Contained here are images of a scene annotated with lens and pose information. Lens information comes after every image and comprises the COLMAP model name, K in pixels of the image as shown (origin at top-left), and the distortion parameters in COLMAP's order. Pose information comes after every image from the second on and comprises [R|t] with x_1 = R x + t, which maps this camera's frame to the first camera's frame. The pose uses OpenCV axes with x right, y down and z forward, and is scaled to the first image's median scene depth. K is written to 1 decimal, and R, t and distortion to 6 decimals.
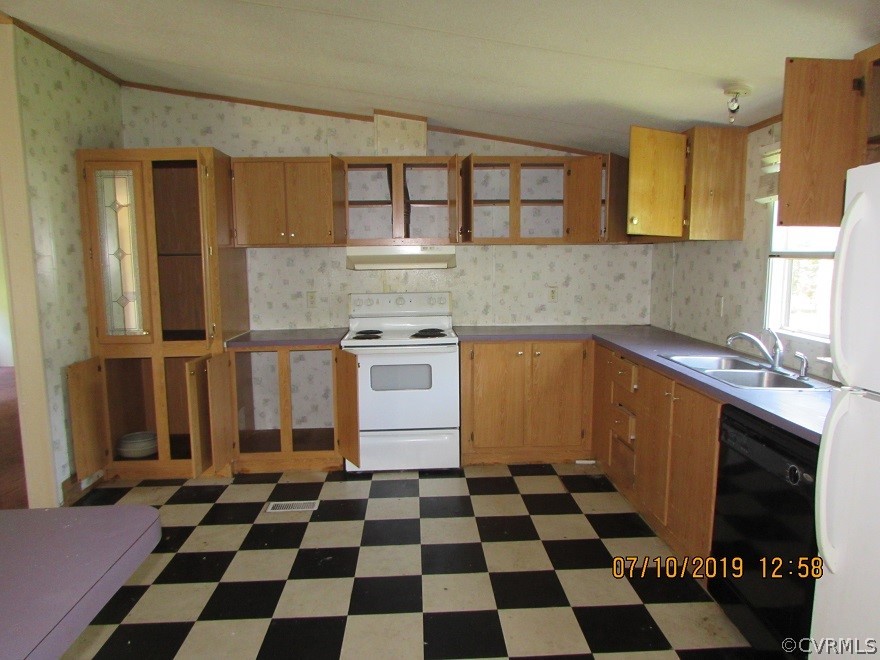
lens RADIAL K [[613.9, 0, 449.6], [0, 613.9, 326.9], [0, 0, 1]] dist [-0.045119, 0.024991]
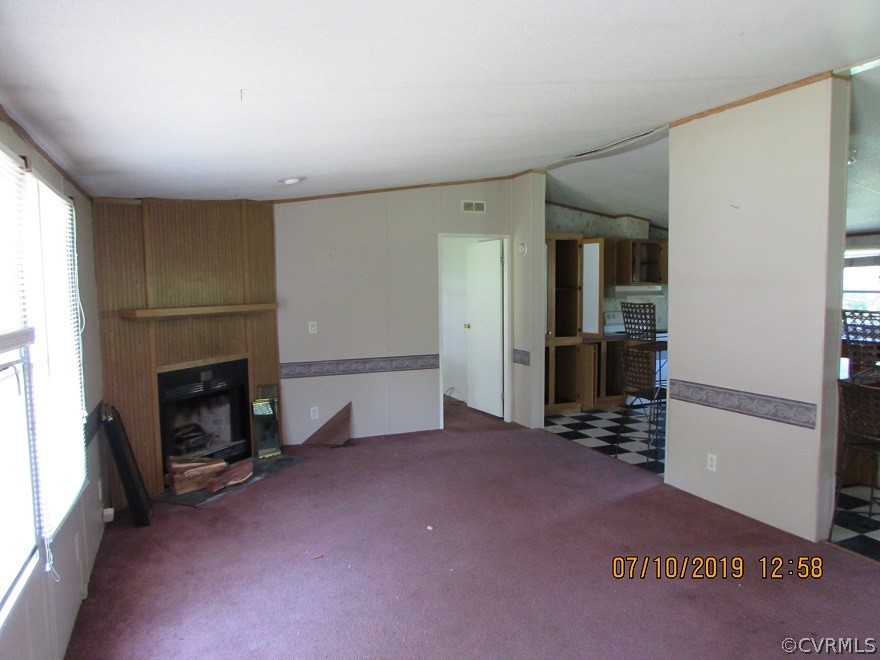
lens RADIAL K [[613.9, 0, 446.5], [0, 613.9, 335.0], [0, 0, 1]] dist [-0.045119, 0.024991]
pose [[0.933438, -0.024946, 0.357871, -1.370366], [0.040967, 0.998466, -0.037256, 0.067445], [-0.356393, 0.049437, 0.933027, -0.564236]]
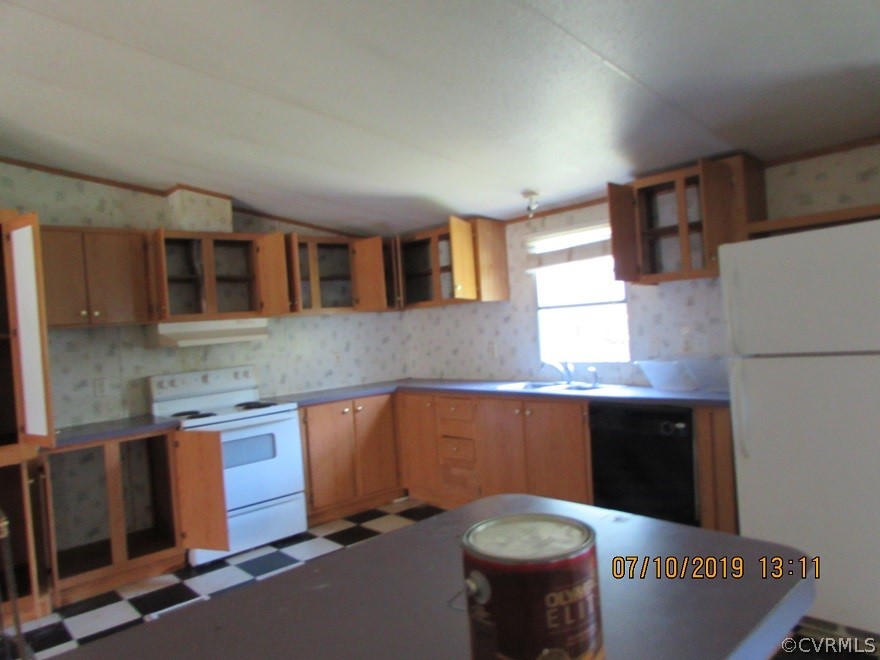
lens RADIAL K [[613.9, 0, 438.9], [0, 613.9, 327.7], [0, 0, 1]] dist [-0.045119, 0.024991]
pose [[0.780850, -0.052931, 0.622472, -0.429465], [0.139156, 0.986107, -0.090710, 0.018792], [-0.609023, 0.157451, 0.777367, 0.019361]]
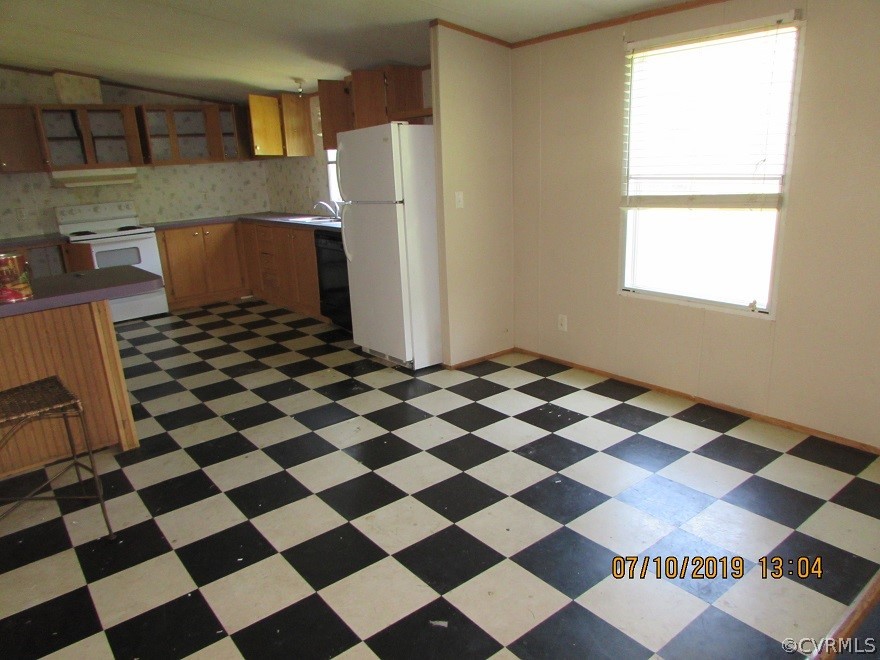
lens RADIAL K [[613.9, 0, 442.5], [0, 613.9, 327.2], [0, 0, 1]] dist [-0.045119, 0.024991]
pose [[0.810555, -0.186840, 0.555060, -0.287524], [0.112077, 0.979716, 0.166118, 0.089229], [-0.574839, -0.072438, 0.815054, -0.670744]]
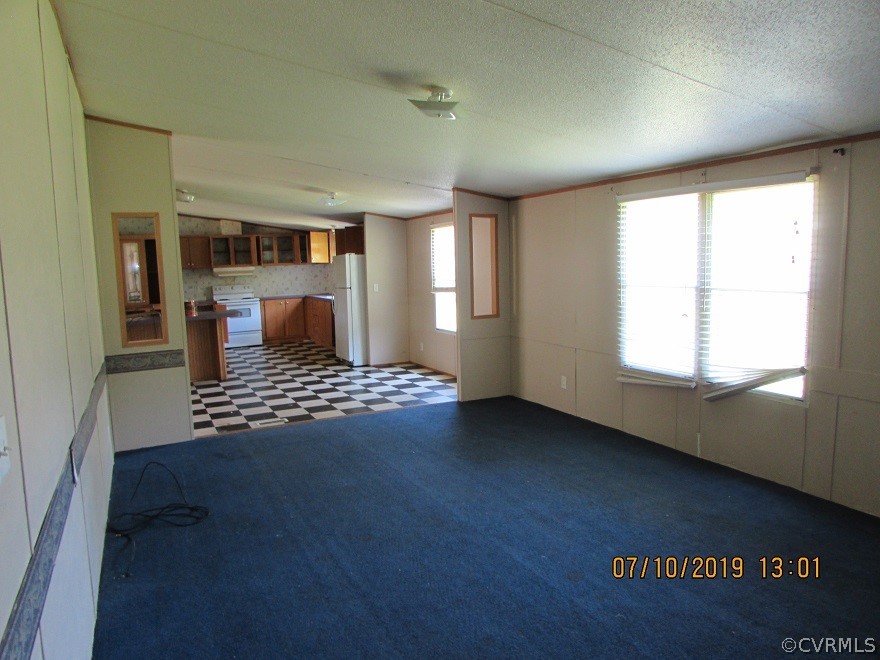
lens RADIAL K [[613.9, 0, 439.1], [0, 613.9, 325.8], [0, 0, 1]] dist [-0.045119, 0.024991]
pose [[0.920977, -0.063668, 0.384380, -0.315043], [0.070796, 0.997481, -0.004407, 0.214926], [-0.383131, 0.031272, 0.923164, -1.949248]]
